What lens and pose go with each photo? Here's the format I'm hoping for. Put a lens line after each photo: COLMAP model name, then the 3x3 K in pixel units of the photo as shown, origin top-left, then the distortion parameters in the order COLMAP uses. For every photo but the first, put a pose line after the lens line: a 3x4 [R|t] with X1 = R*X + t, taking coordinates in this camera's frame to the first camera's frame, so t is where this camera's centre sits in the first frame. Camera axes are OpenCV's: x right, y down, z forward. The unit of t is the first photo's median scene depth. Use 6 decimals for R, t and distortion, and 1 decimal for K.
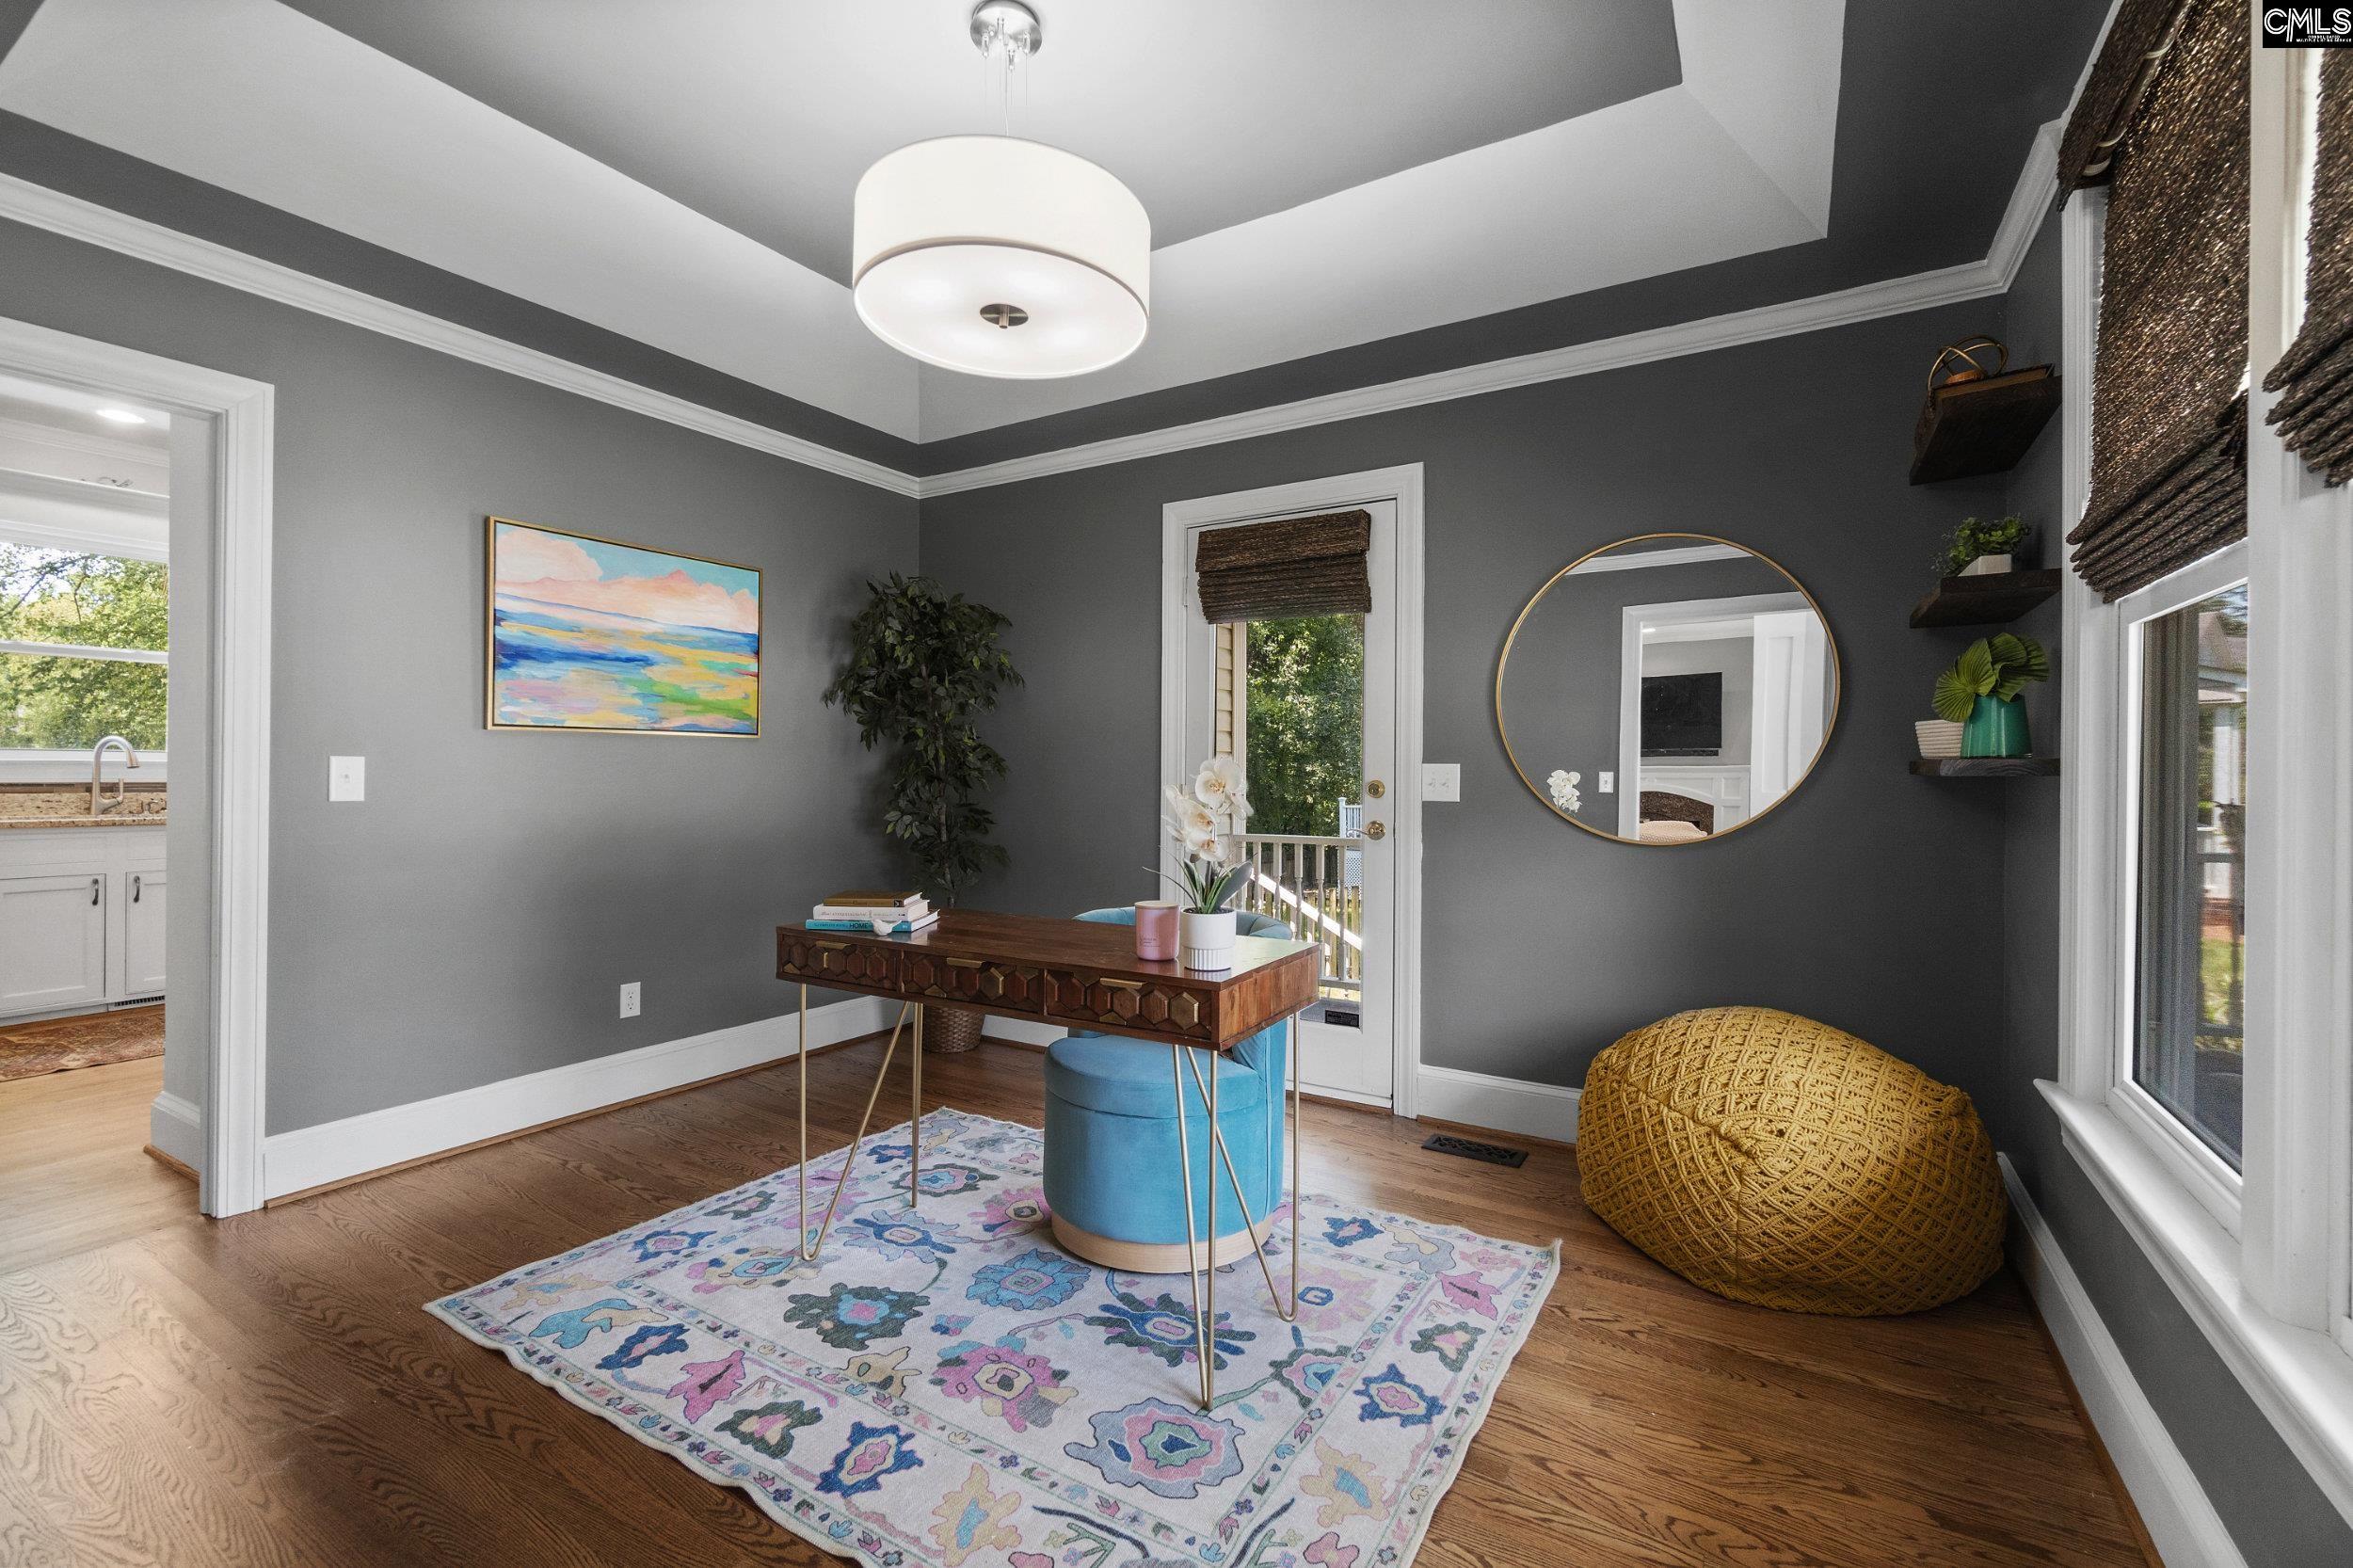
lens RADIAL K [[1013.7, 0, 1183.6], [0, 1013.7, 776.4], [0, 0, 1]] dist [-0.008797, 0.002582]
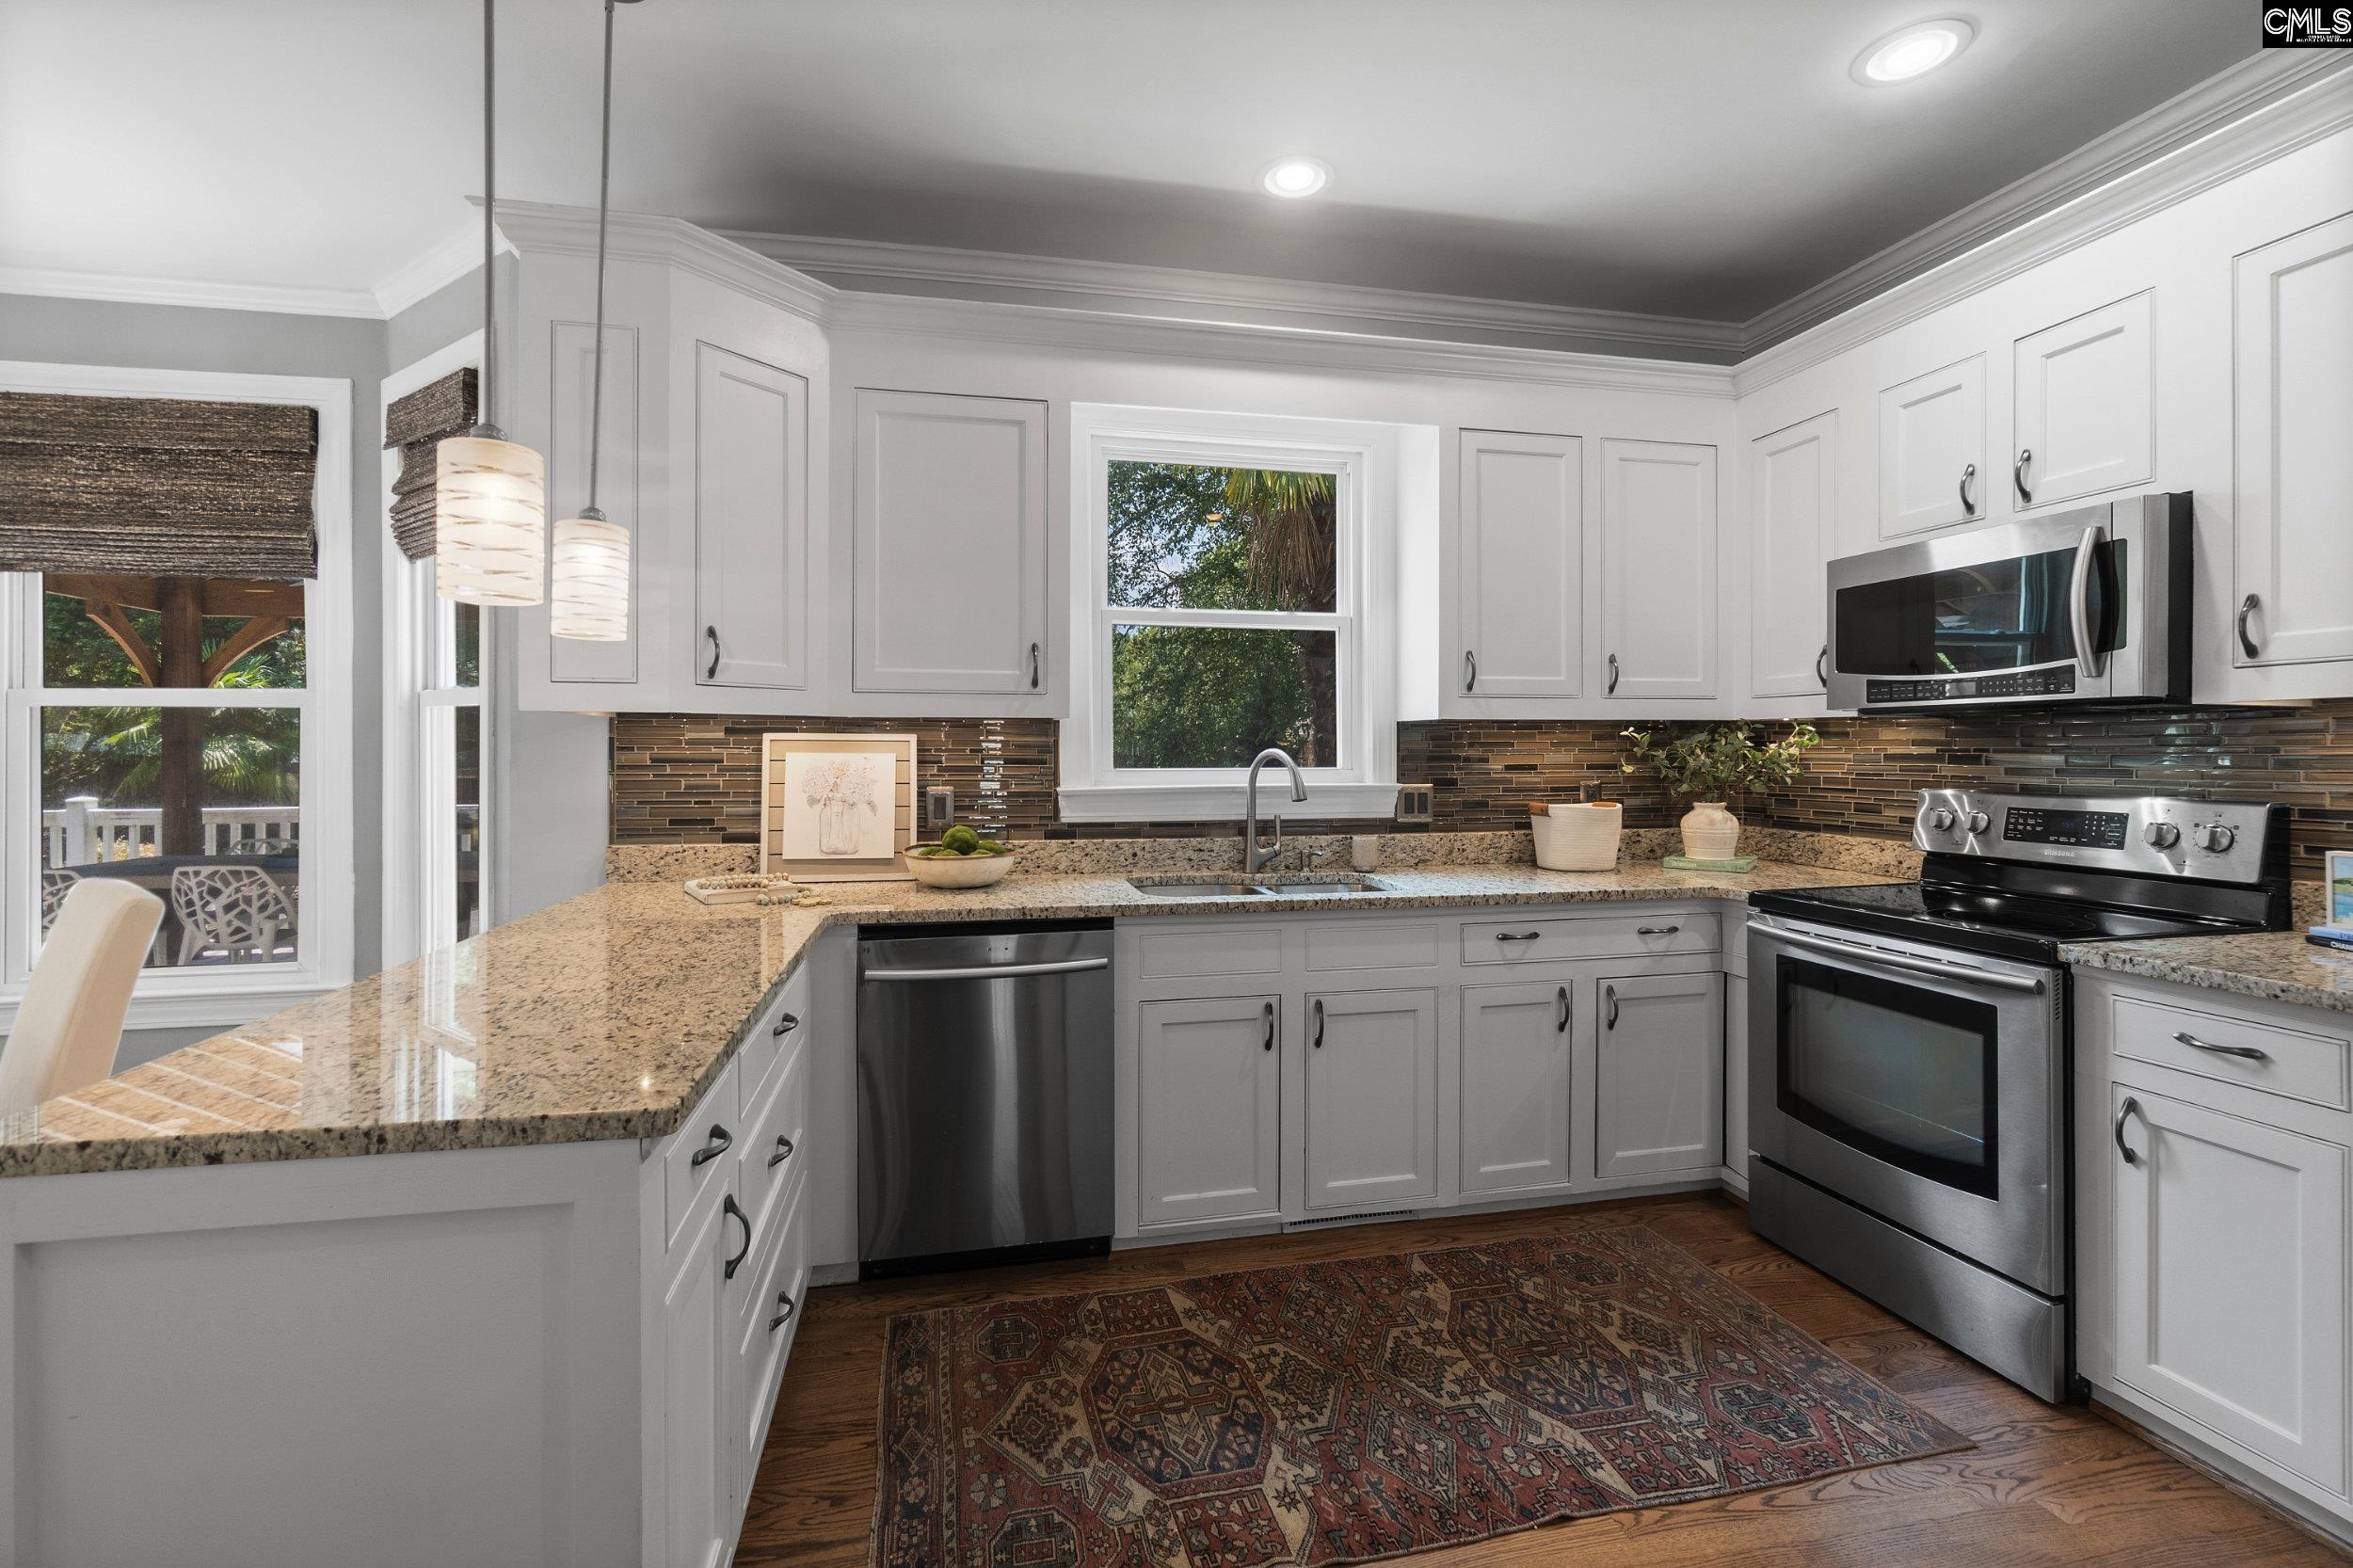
lens RADIAL K [[1013.7, 0, 1167.6], [0, 1013.7, 757.7], [0, 0, 1]] dist [-0.008797, 0.002582]
pose [[0.681832, -0.007384, -0.731472, -0.658263], [0.002733, 0.999968, -0.007548, -0.028069], [0.731504, 0.003147, 0.681830, 0.536080]]
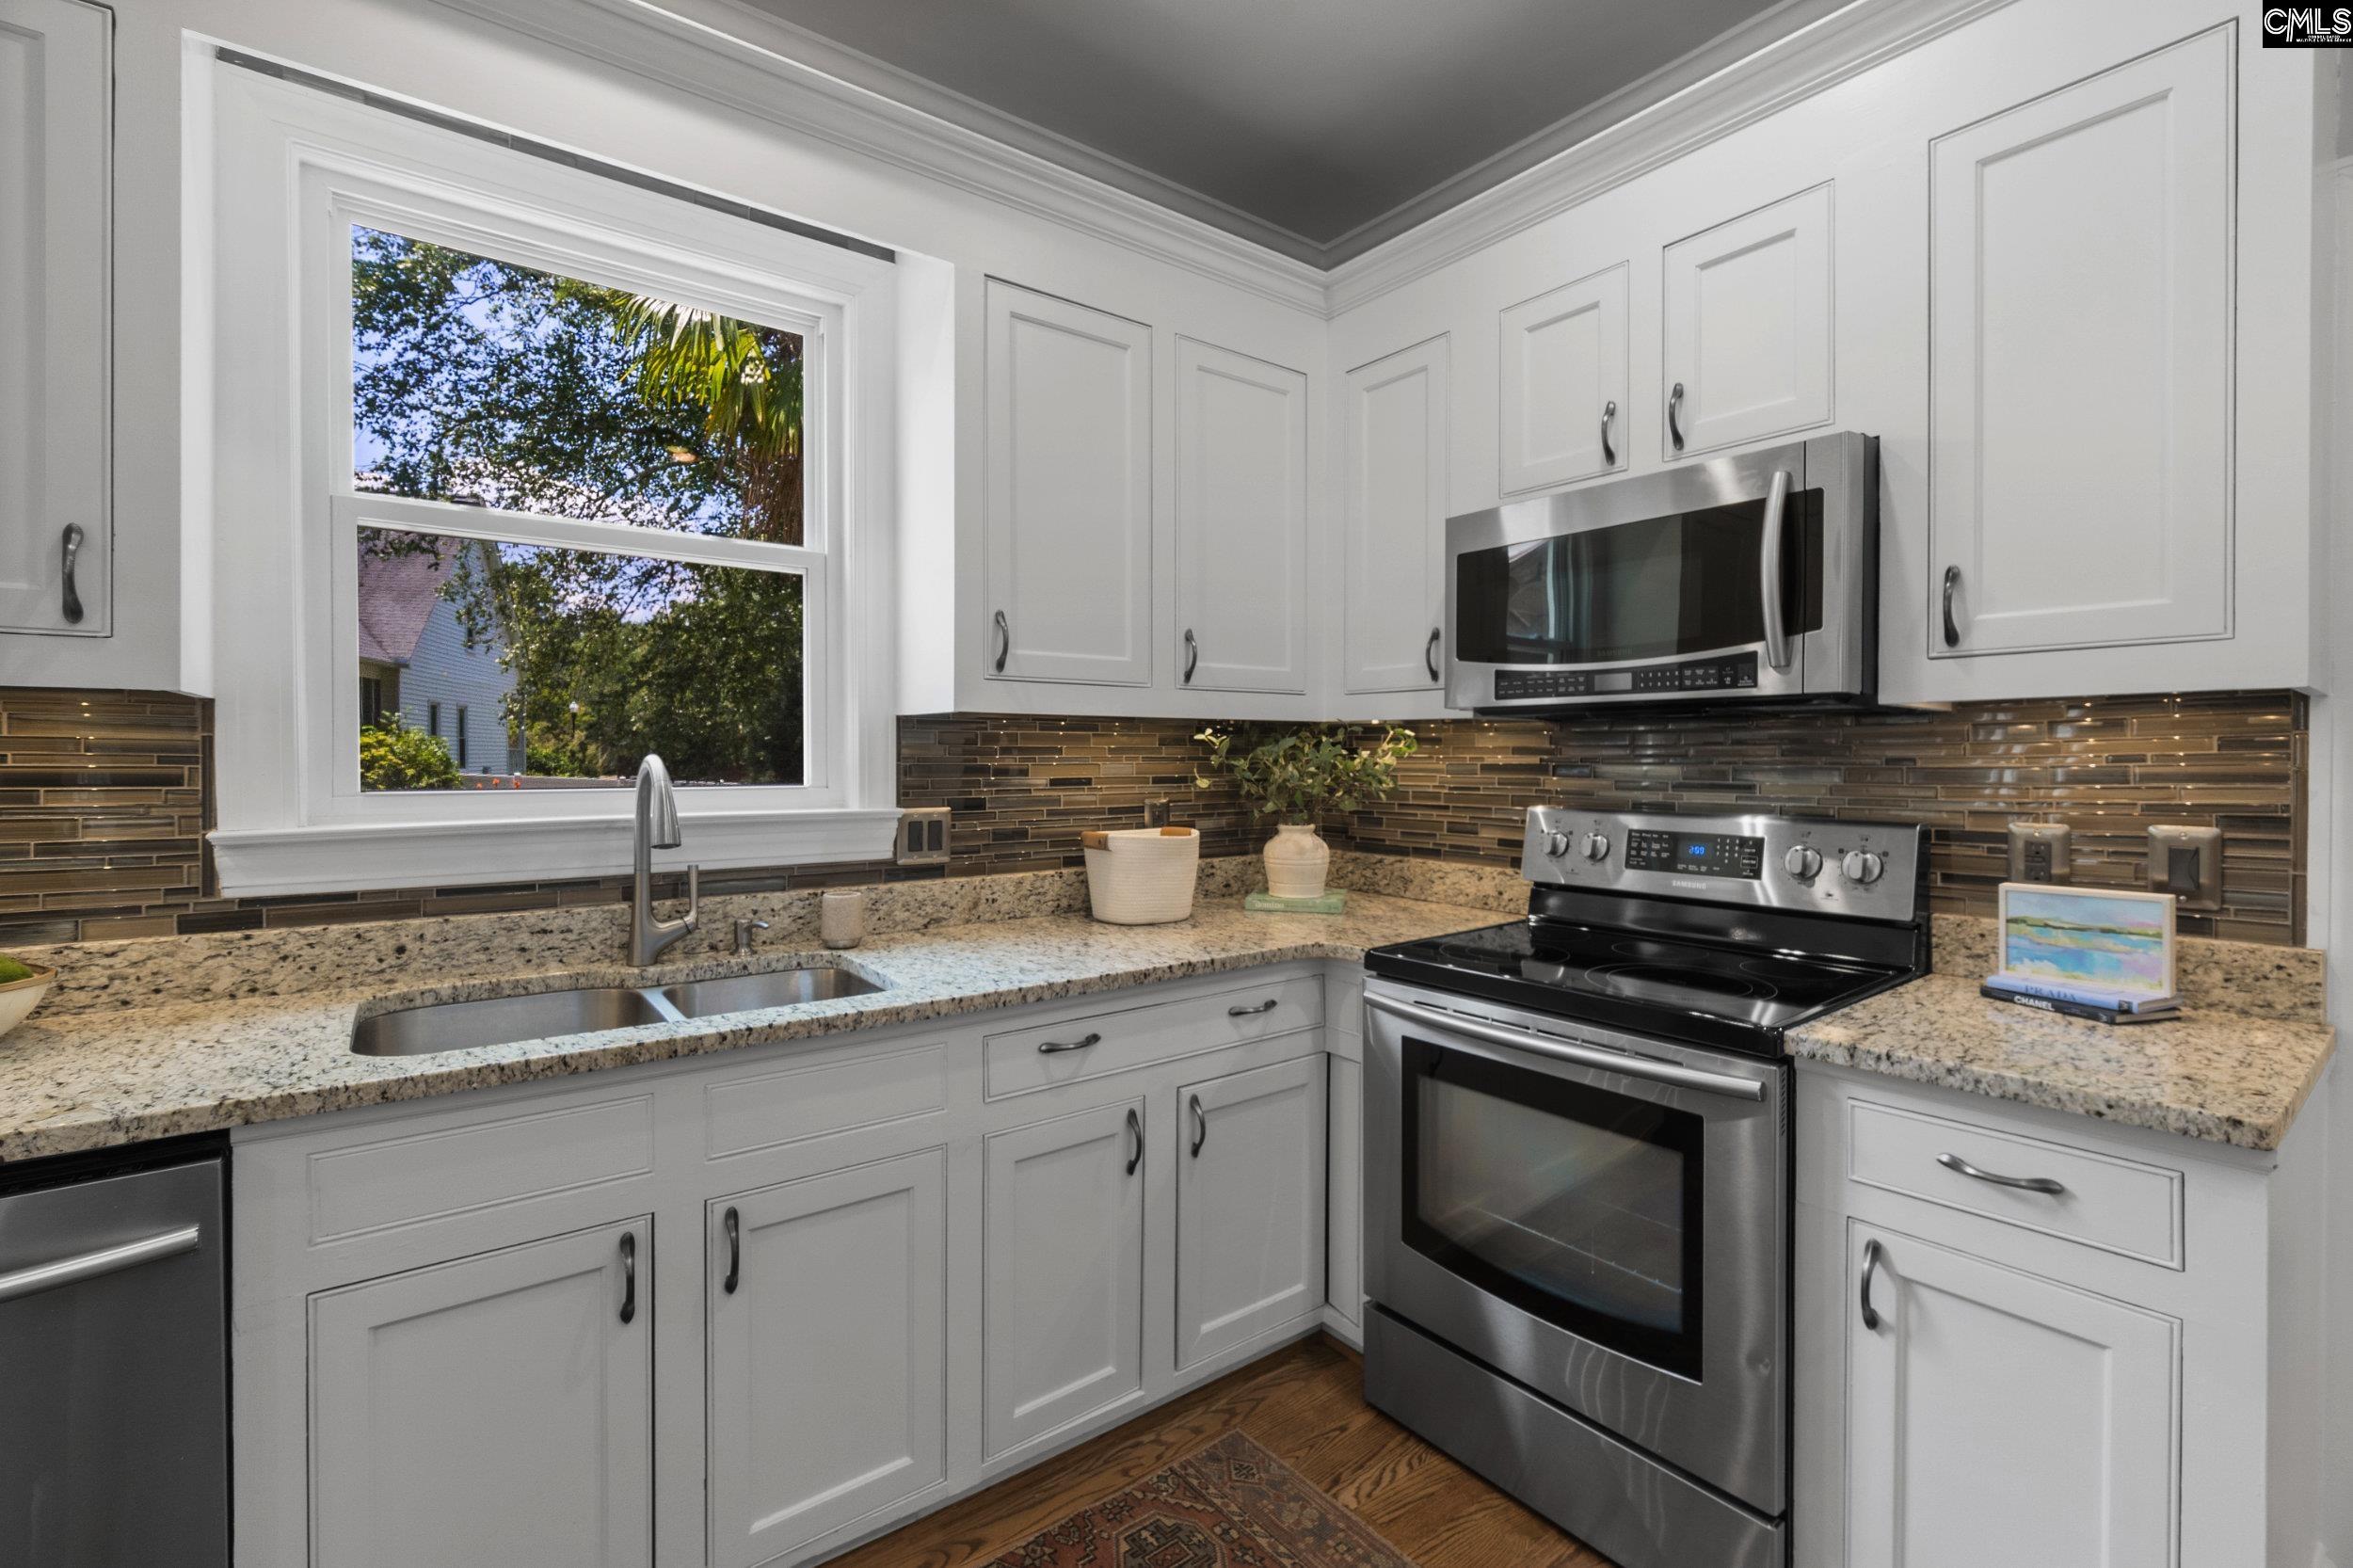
lens RADIAL K [[1013.7, 0, 1164.2], [0, 1013.7, 769.0], [0, 0, 1]] dist [-0.008797, 0.002582]
pose [[0.926149, -0.005246, -0.377121, -0.764119], [0.005744, 0.999983, 0.000197, -0.032204], [0.377114, -0.002349, 0.926164, 0.730240]]
